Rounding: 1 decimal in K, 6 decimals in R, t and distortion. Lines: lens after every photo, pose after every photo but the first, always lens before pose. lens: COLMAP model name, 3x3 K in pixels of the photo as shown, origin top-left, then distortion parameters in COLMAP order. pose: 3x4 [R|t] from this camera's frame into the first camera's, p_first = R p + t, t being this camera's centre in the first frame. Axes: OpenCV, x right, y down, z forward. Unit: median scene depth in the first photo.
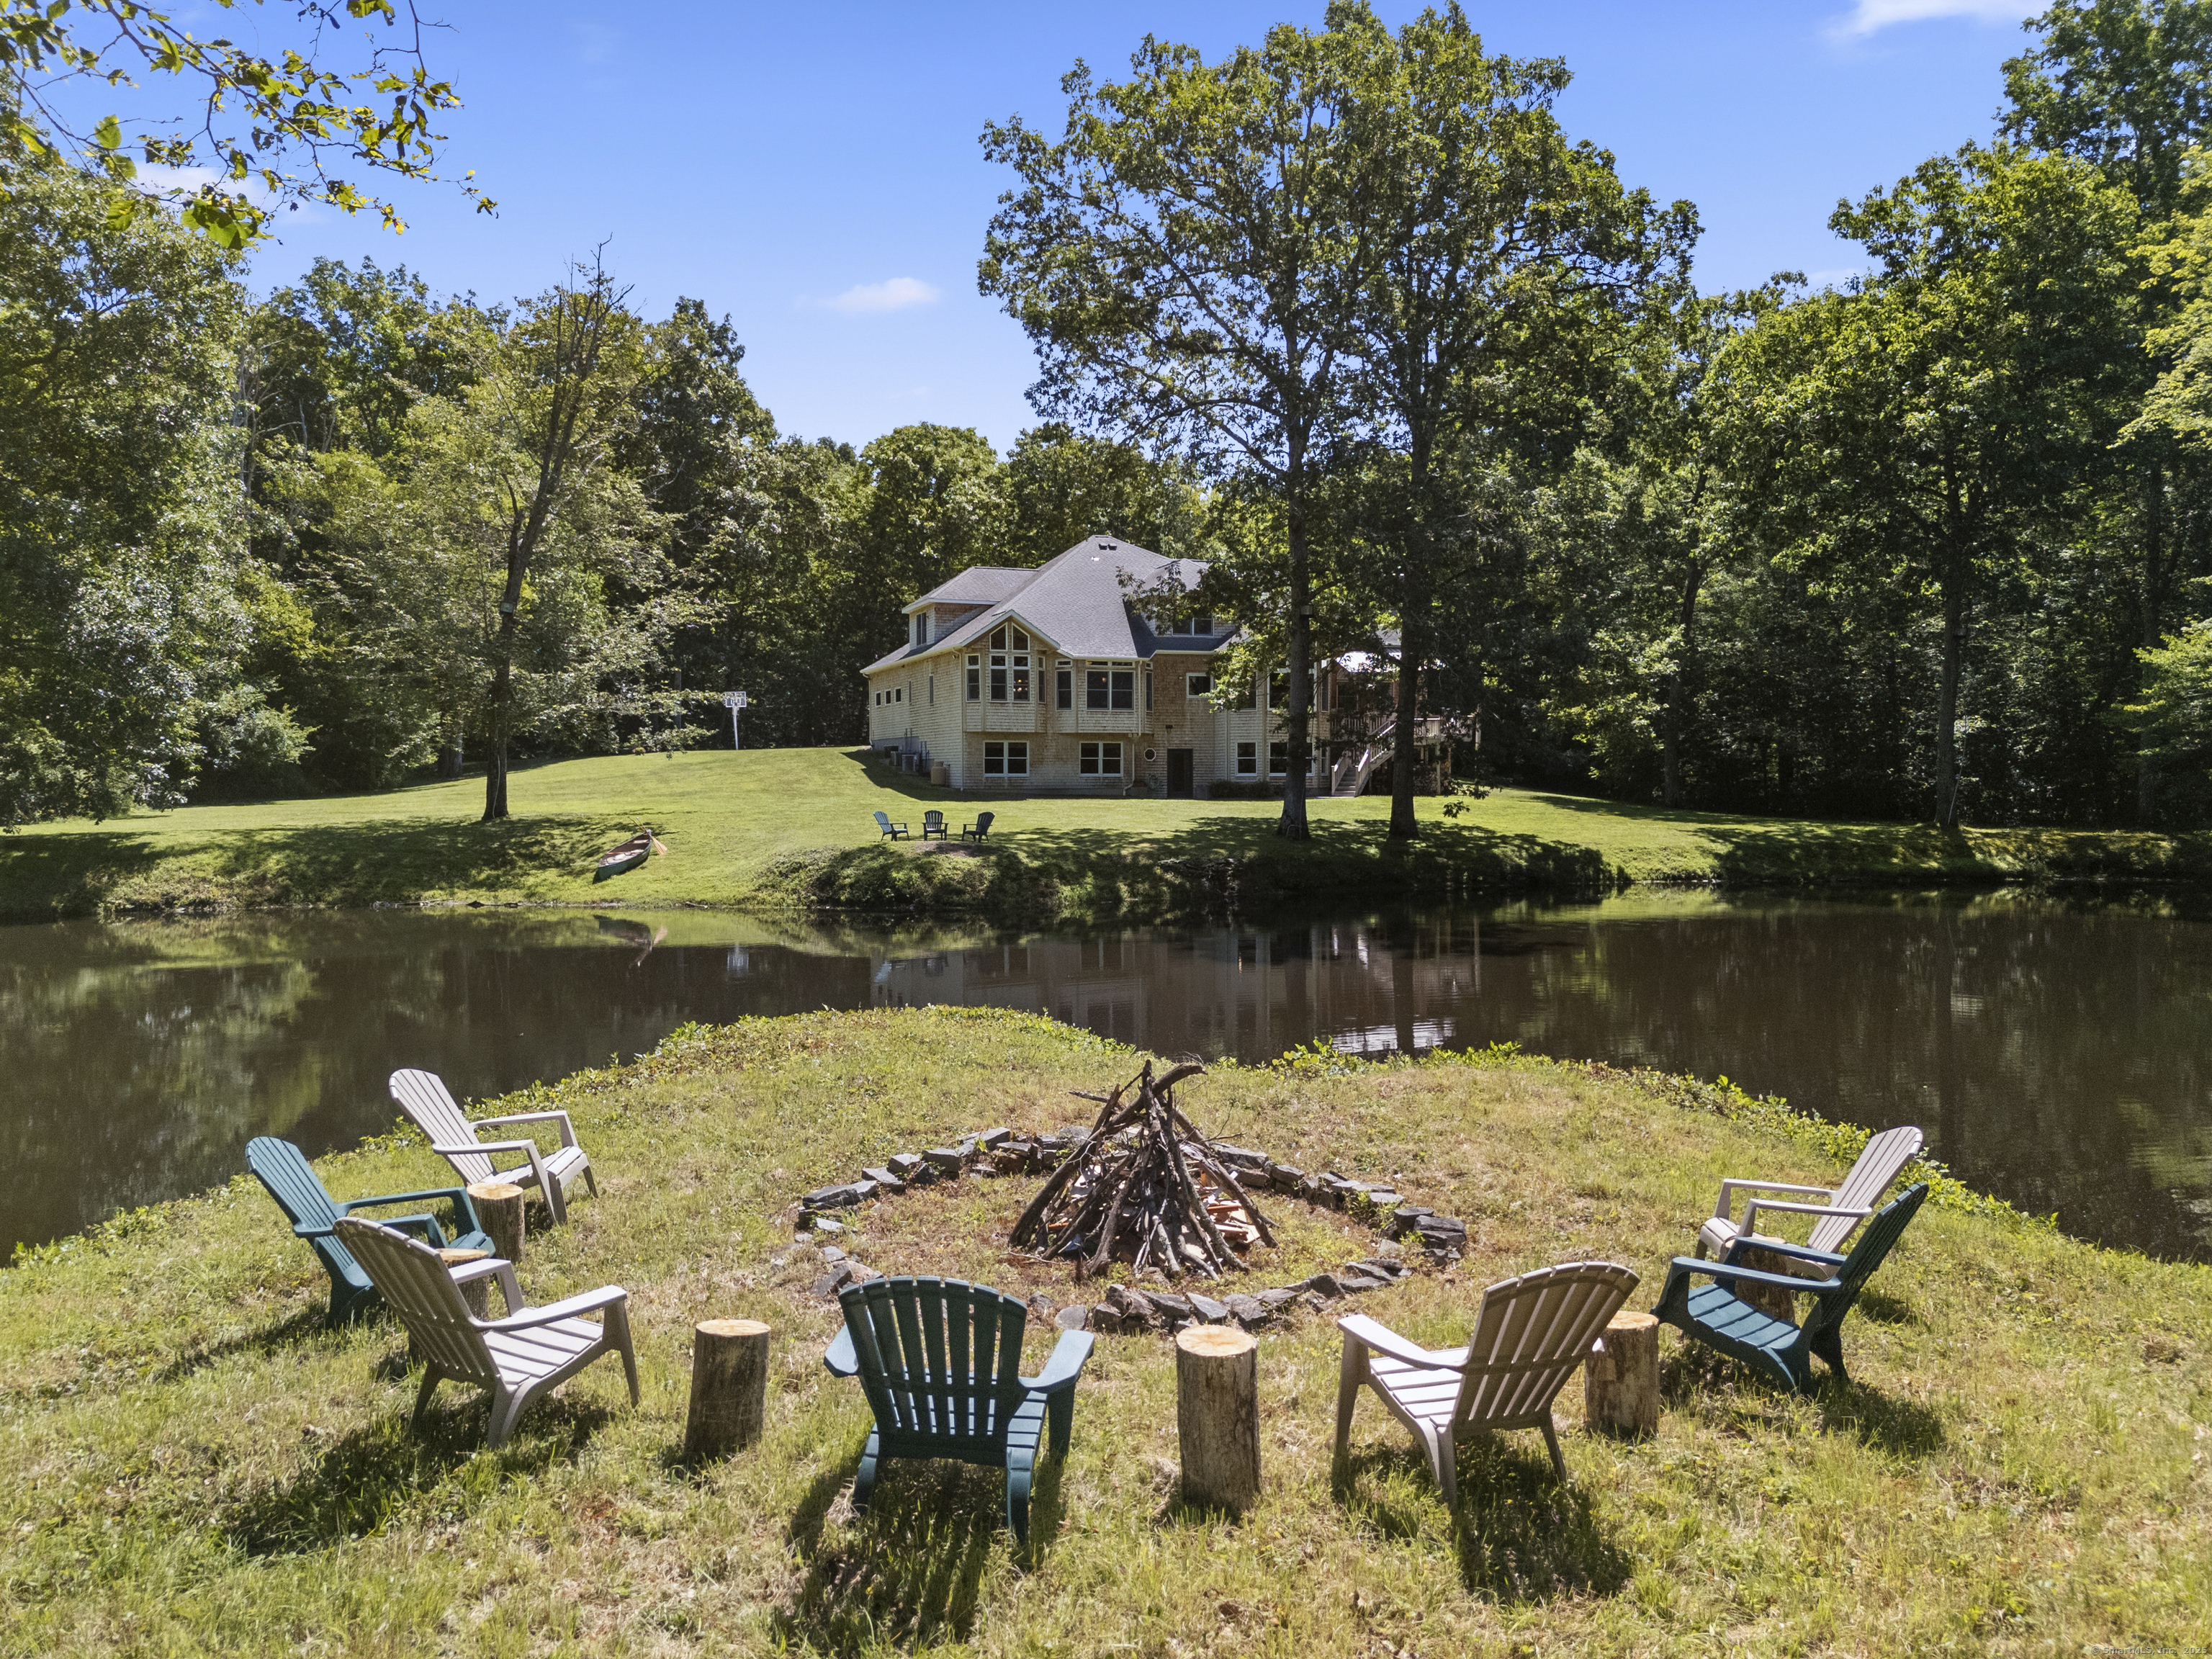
lens RADIAL K [[1587.3, 0, 1113.0], [0, 1587.3, 824.2], [0, 0, 1]] dist [0.013812, 0.000162]
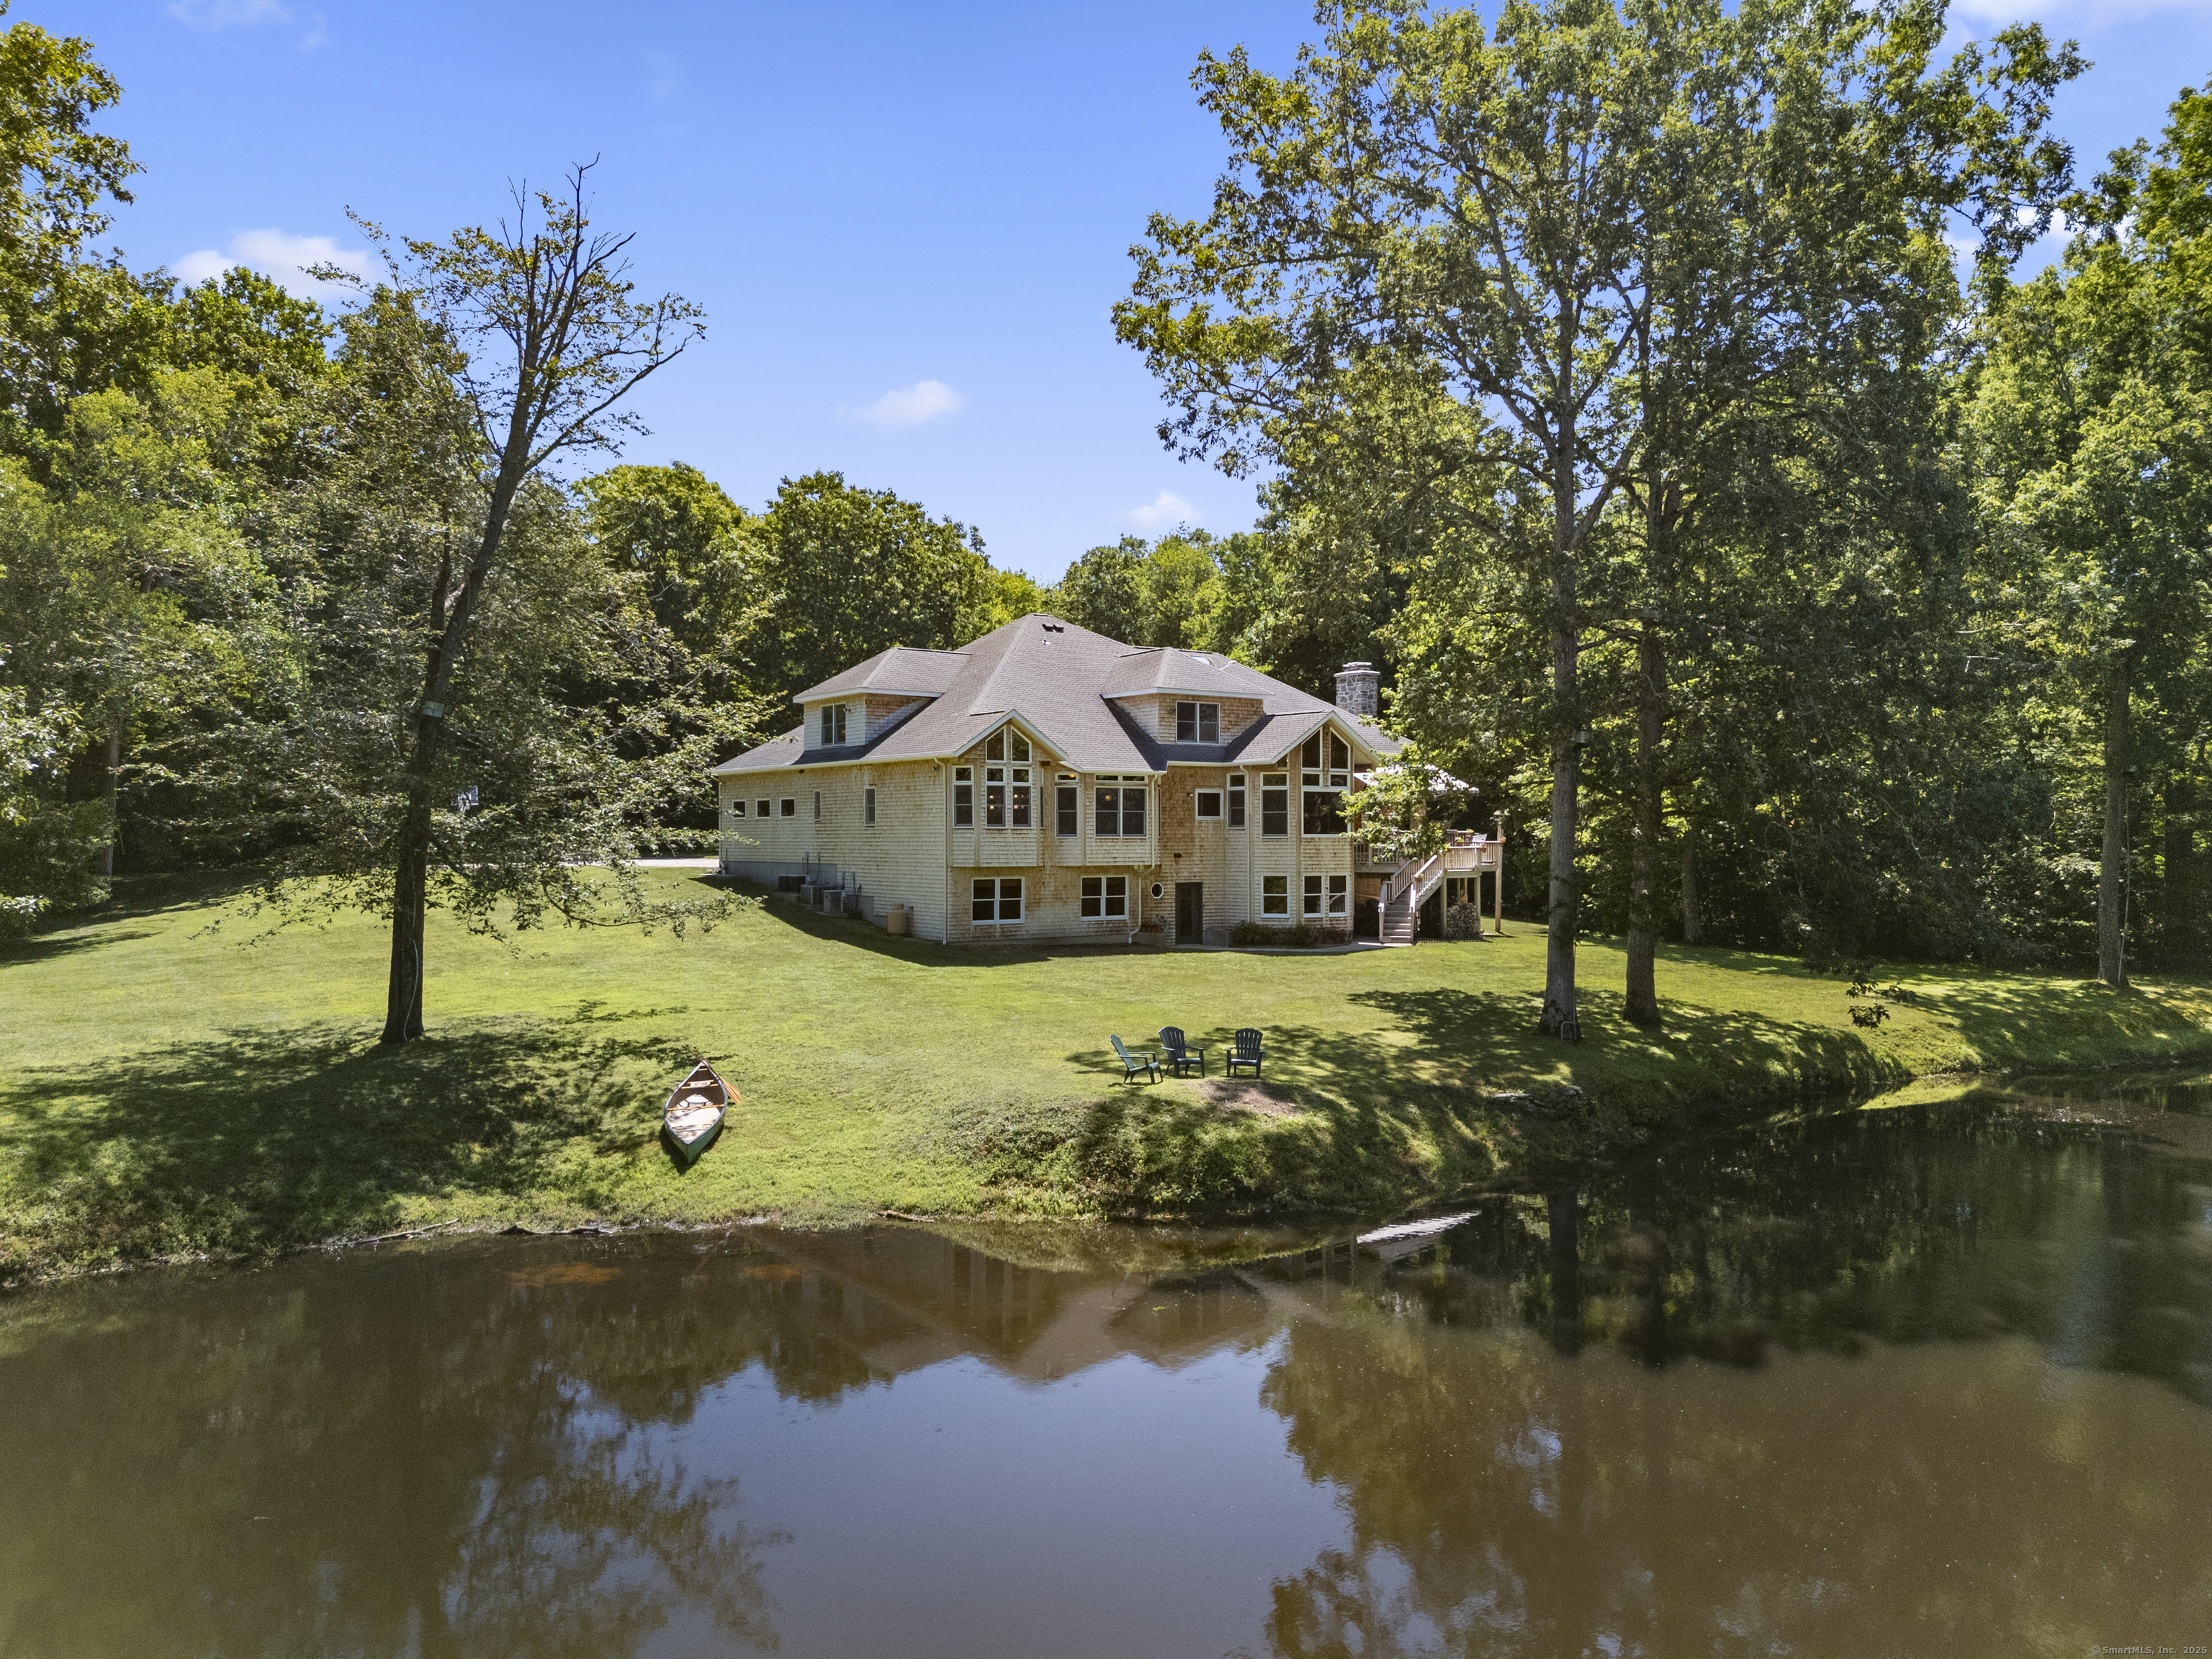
lens RADIAL K [[1587.3, 0, 1100.3], [0, 1587.3, 832.4], [0, 0, 1]] dist [0.013812, 0.000162]
pose [[0.964917, 0.001794, 0.262551, -0.221047], [0.006899, 0.999458, -0.032183, -0.048904], [-0.262466, 0.032865, 0.964381, 0.238237]]
